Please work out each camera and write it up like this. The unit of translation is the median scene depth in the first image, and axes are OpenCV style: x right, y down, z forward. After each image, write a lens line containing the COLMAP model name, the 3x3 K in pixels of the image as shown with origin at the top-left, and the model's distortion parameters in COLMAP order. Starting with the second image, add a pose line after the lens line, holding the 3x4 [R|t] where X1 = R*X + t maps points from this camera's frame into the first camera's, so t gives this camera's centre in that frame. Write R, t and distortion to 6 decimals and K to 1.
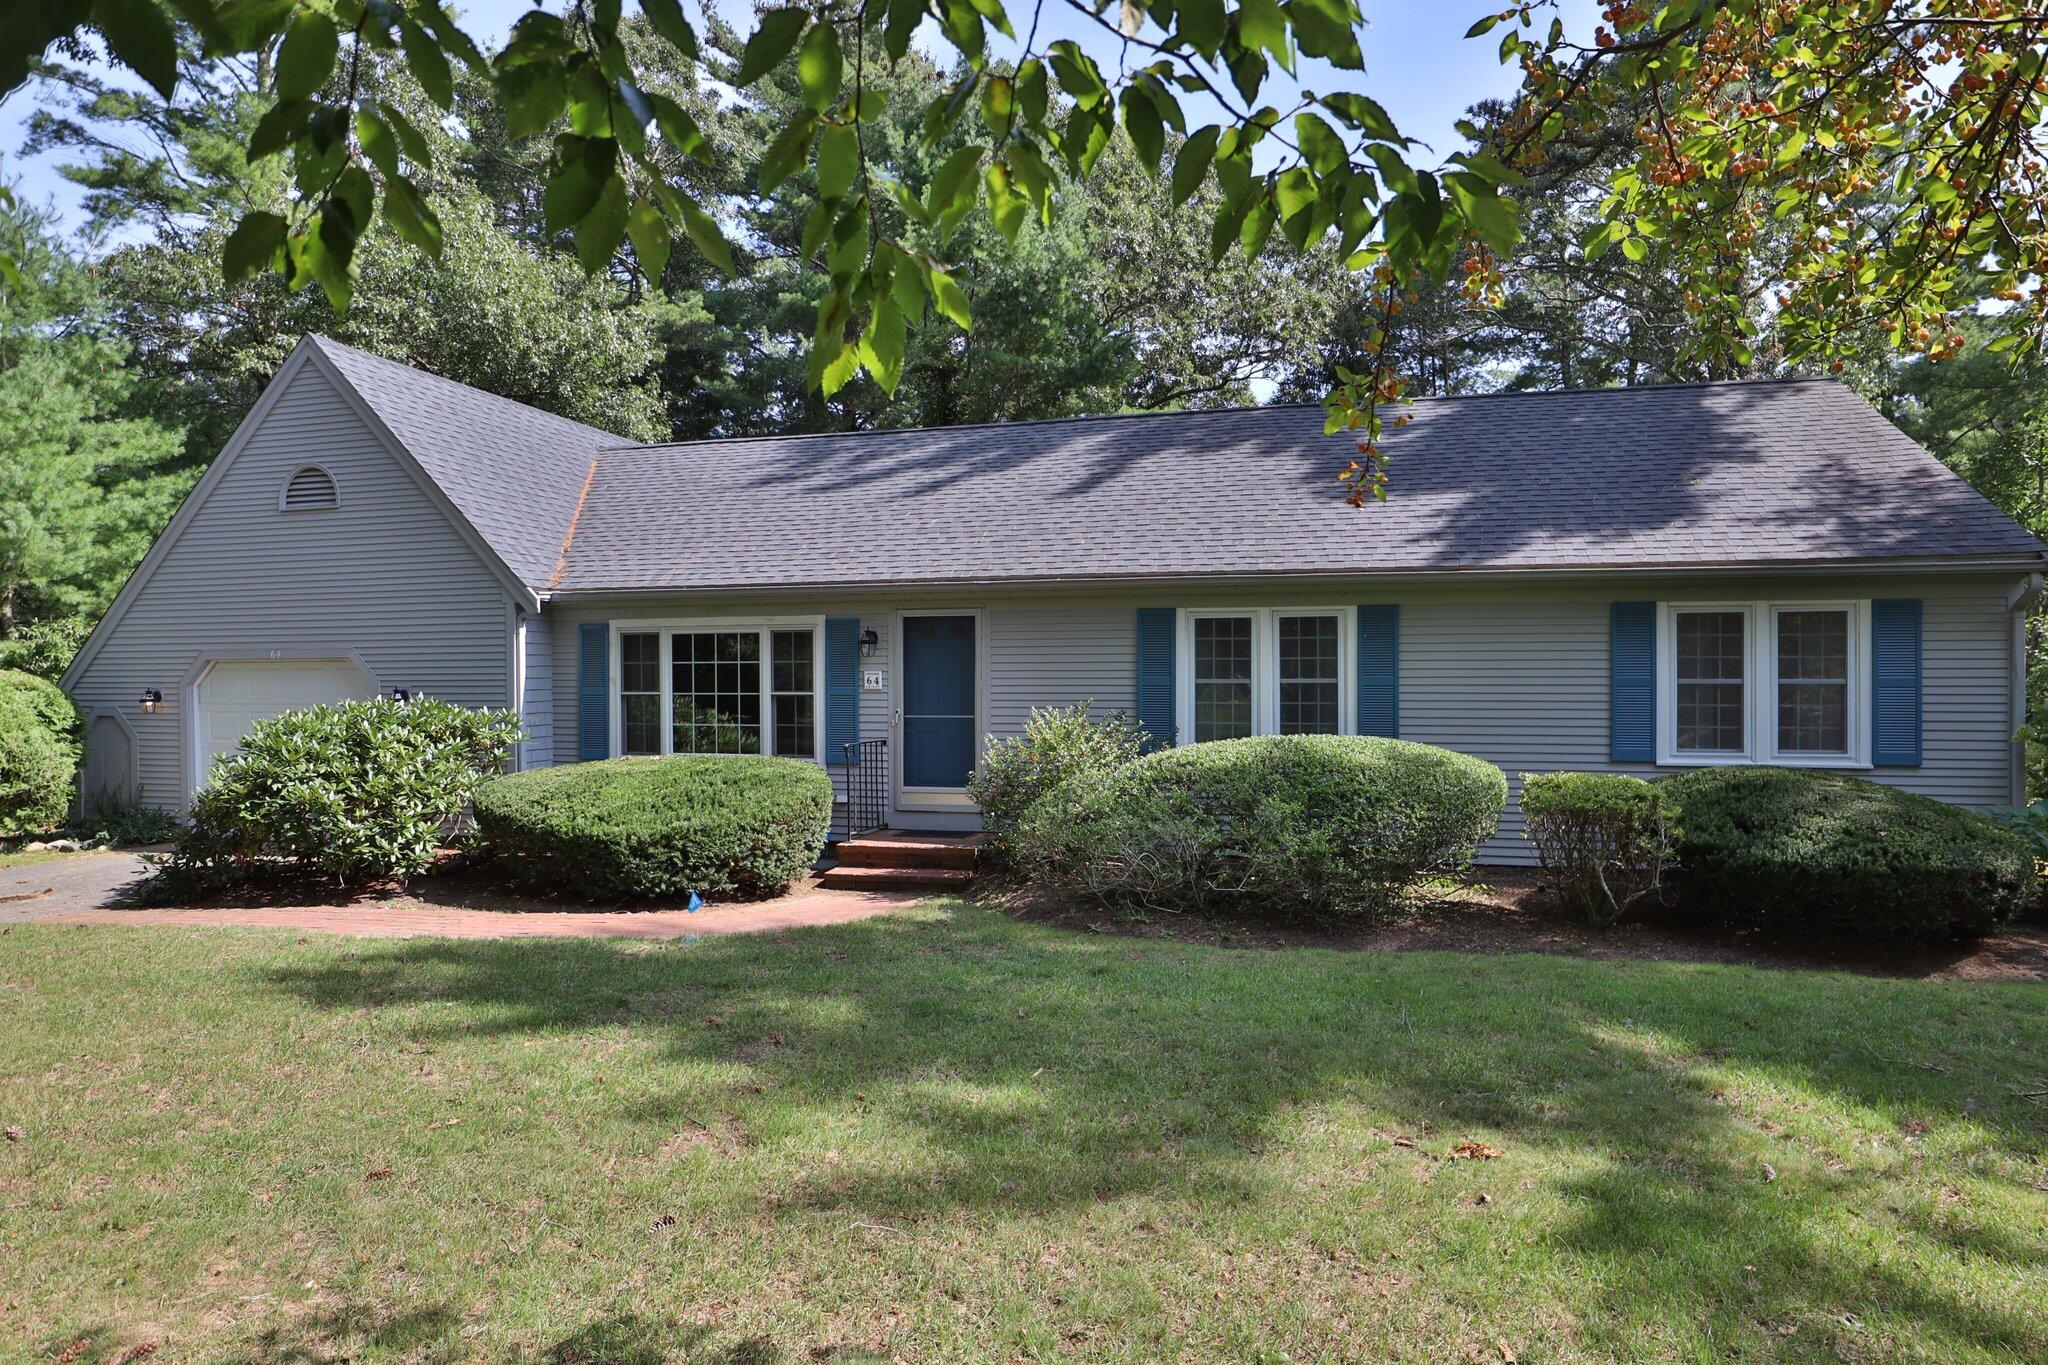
lens RADIAL K [[1160.3, 0, 1039.2], [0, 1160.3, 685.6], [0, 0, 1]] dist [-0.050180, 0.020789]
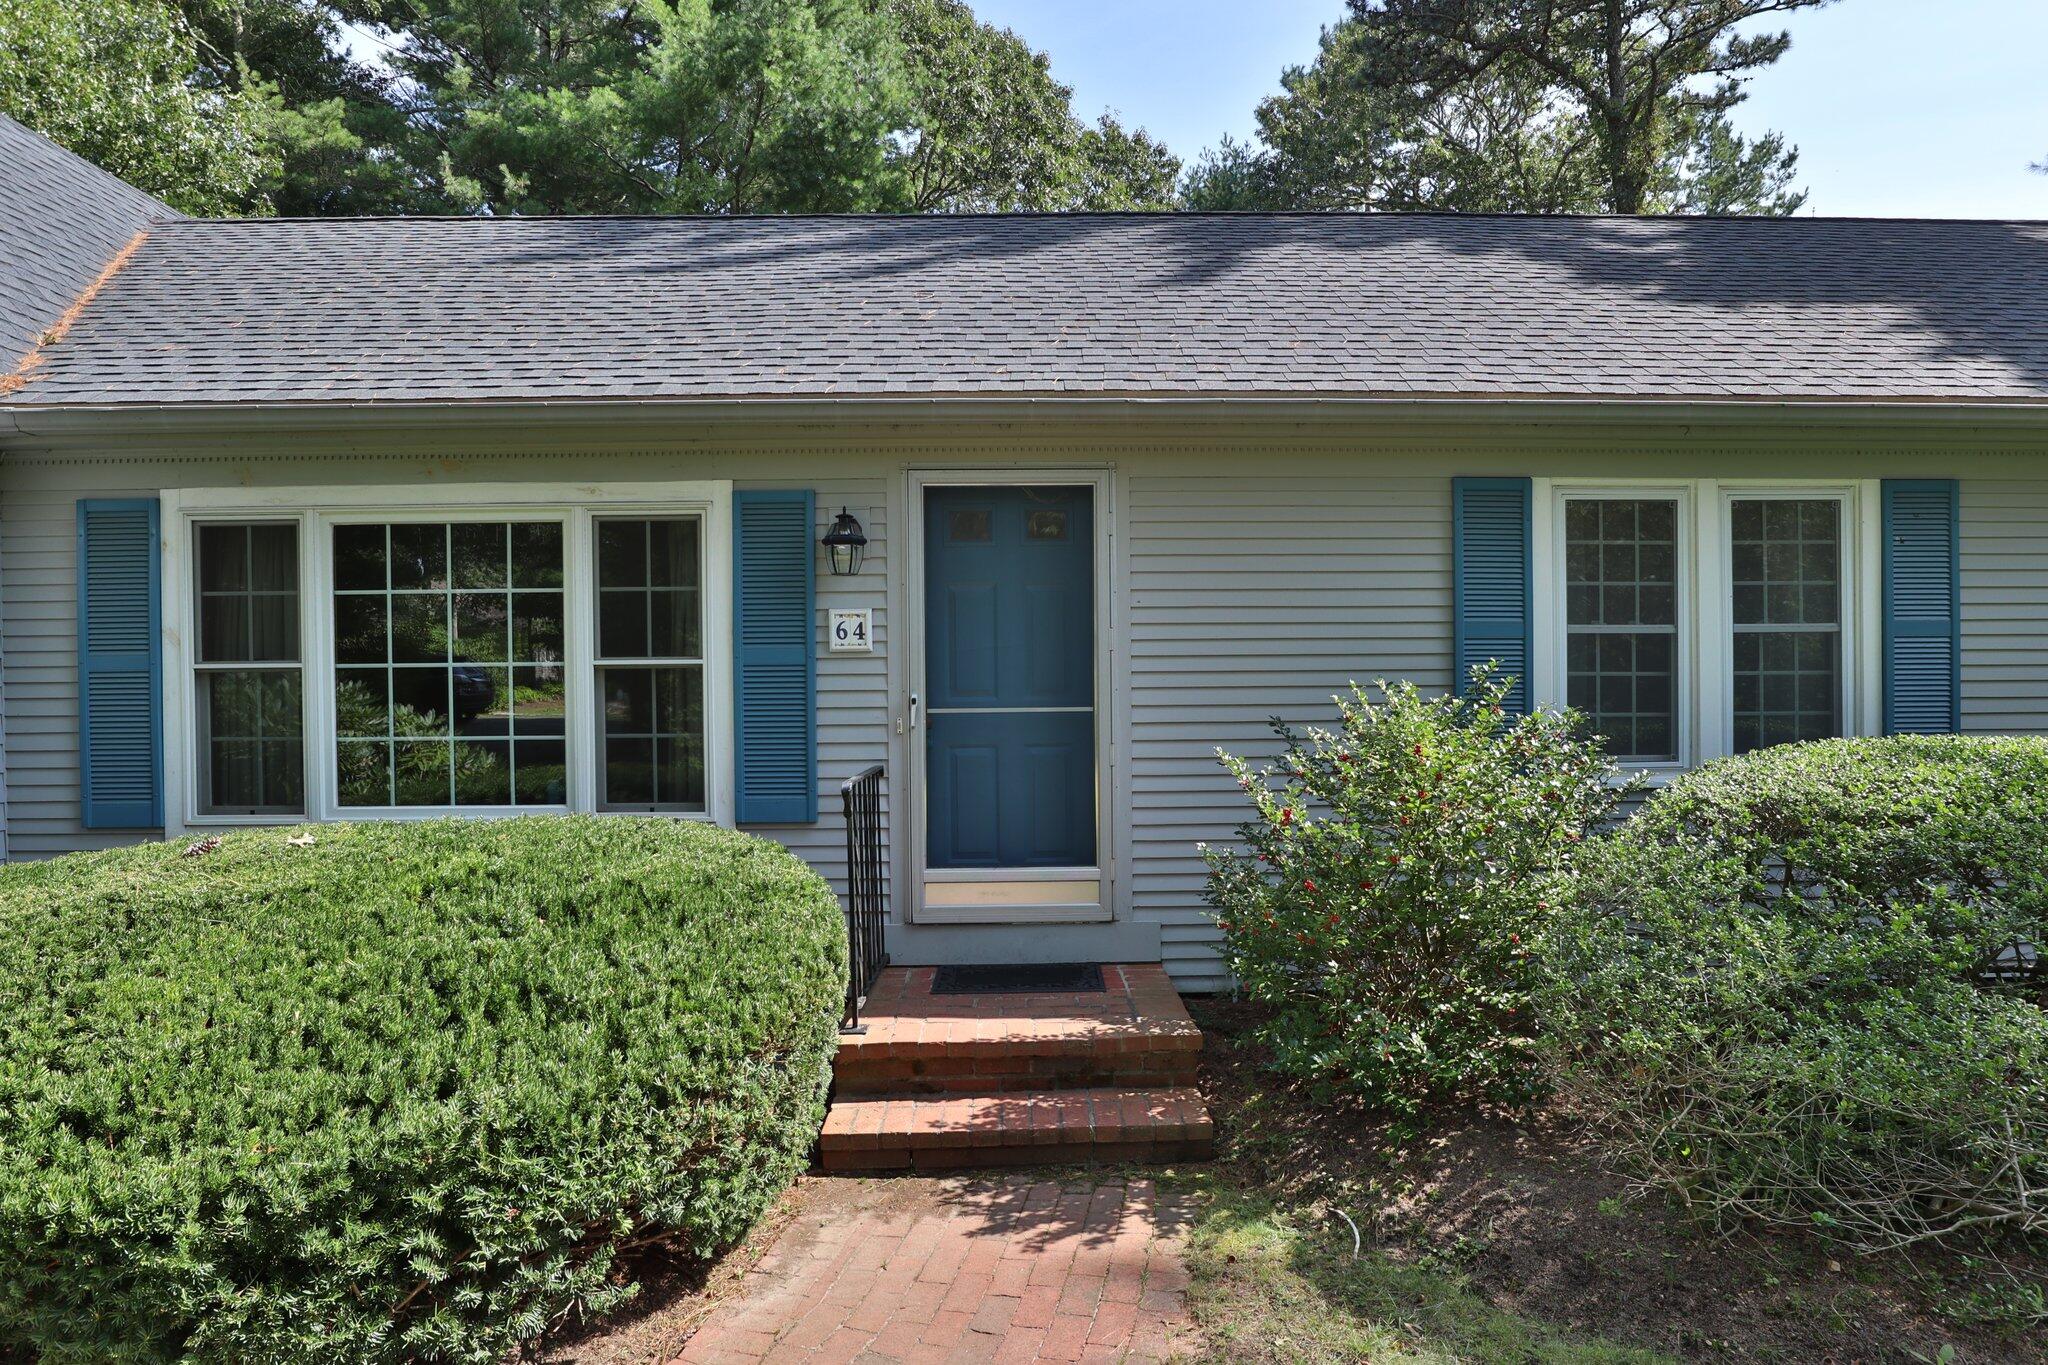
lens RADIAL K [[1160.3, 0, 1039.2], [0, 1160.3, 685.6], [0, 0, 1]] dist [-0.050180, 0.020789]
pose [[0.961245, -0.007951, 0.275580, -0.210193], [0.007325, 0.999968, 0.003302, 0.016551], [-0.275597, -0.001156, 0.961273, 0.600042]]
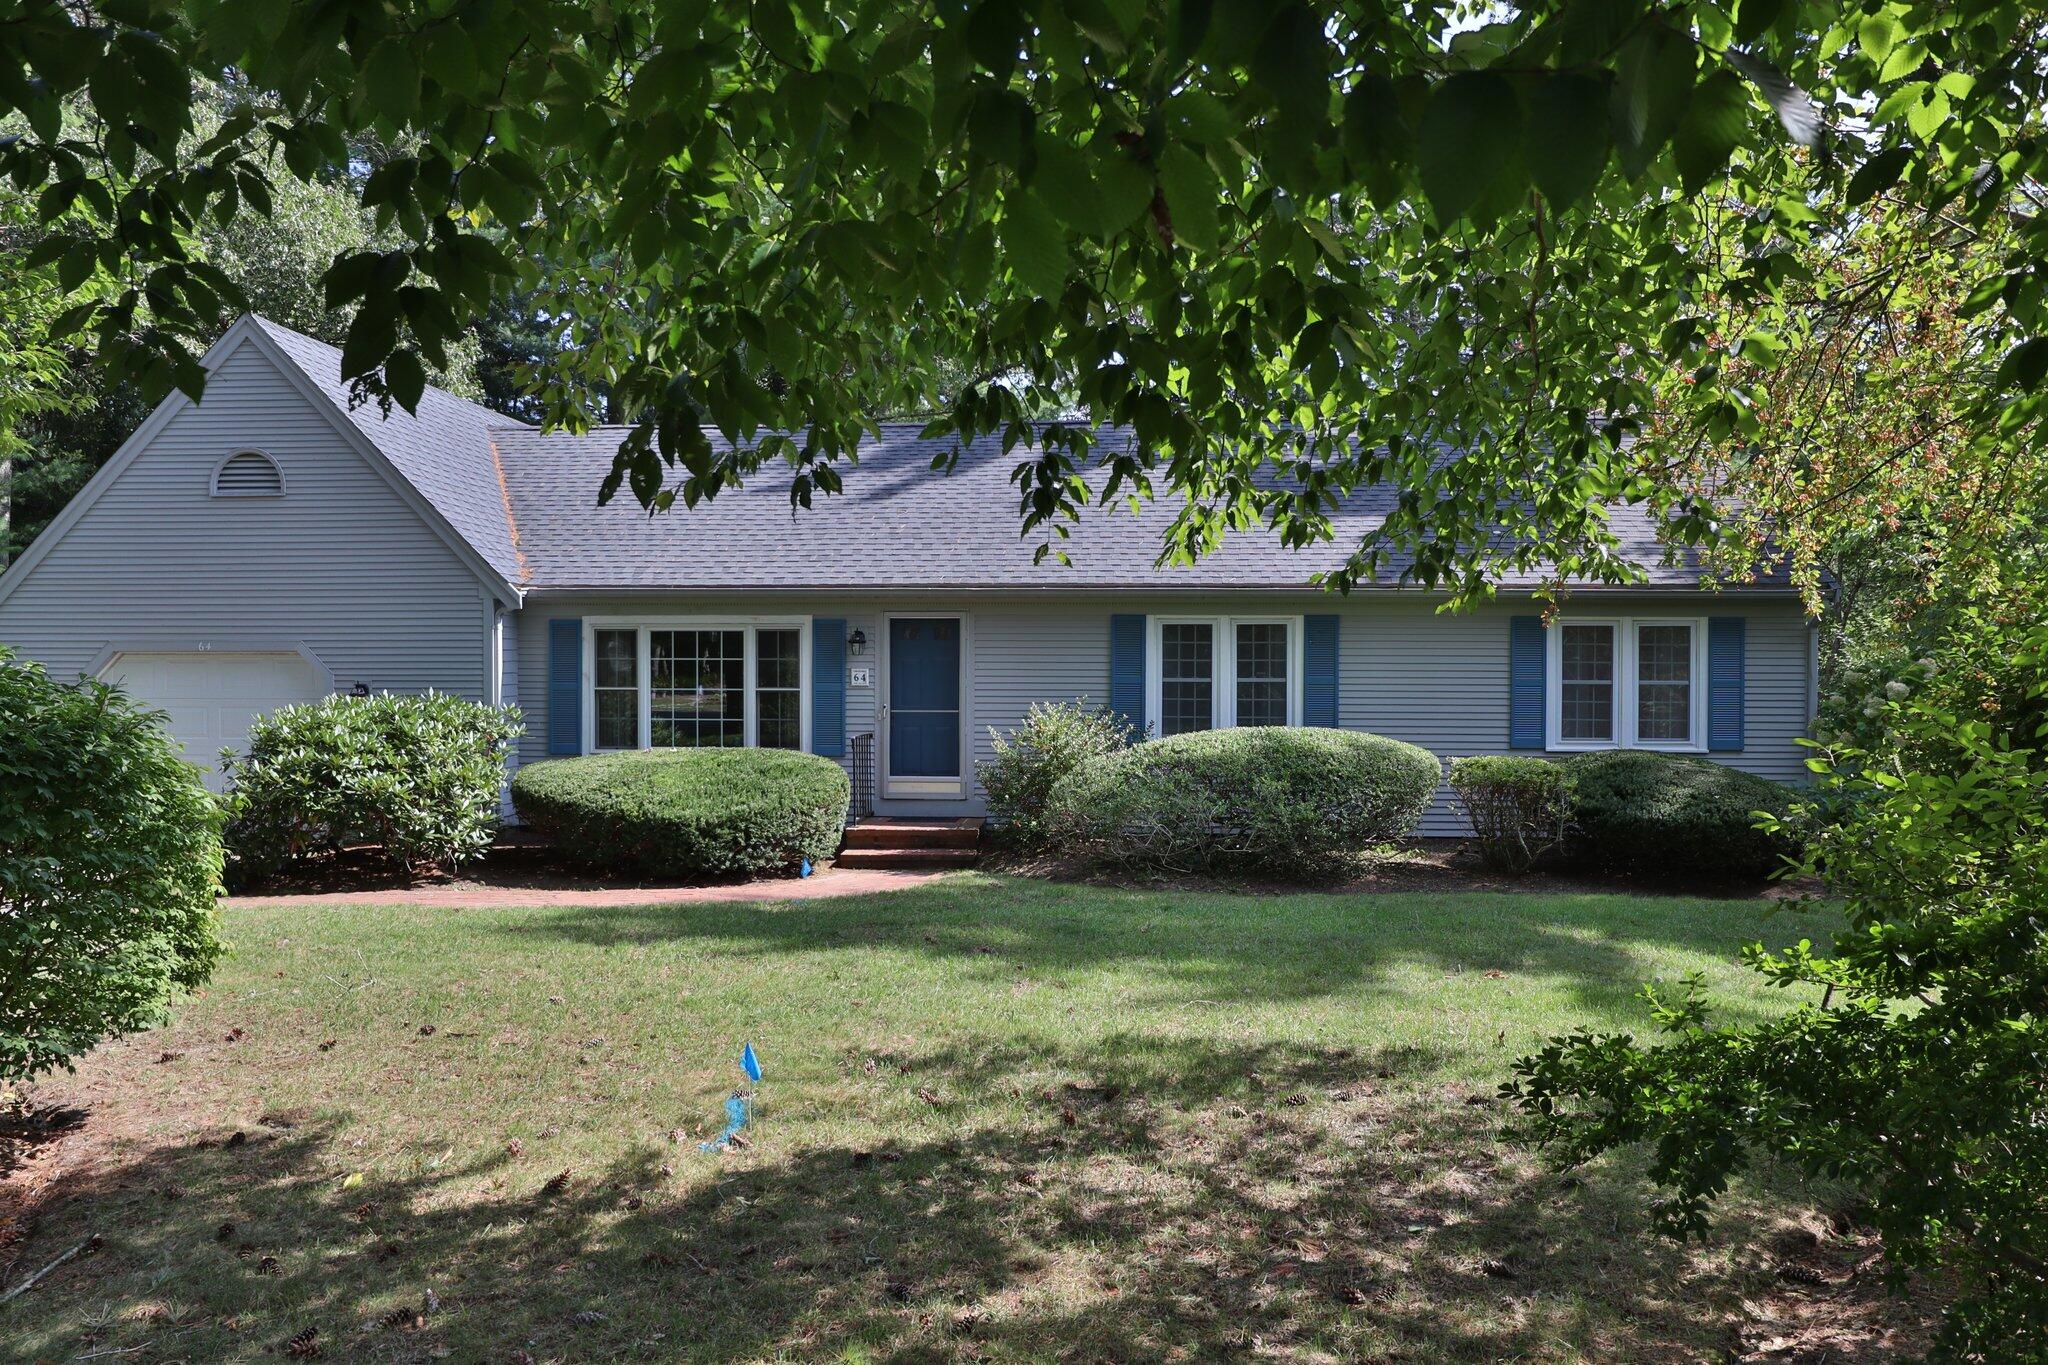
lens RADIAL K [[1400.9, 0, 1024.0], [0, 1400.9, 682.5], [0, 0, 1]] dist [-0.031917, 0.001945]
pose [[0.983487, 0.004045, 0.180932, -0.244598], [-0.004743, 0.999983, 0.003425, -0.005359], [-0.180915, -0.004226, 0.983490, -0.316607]]
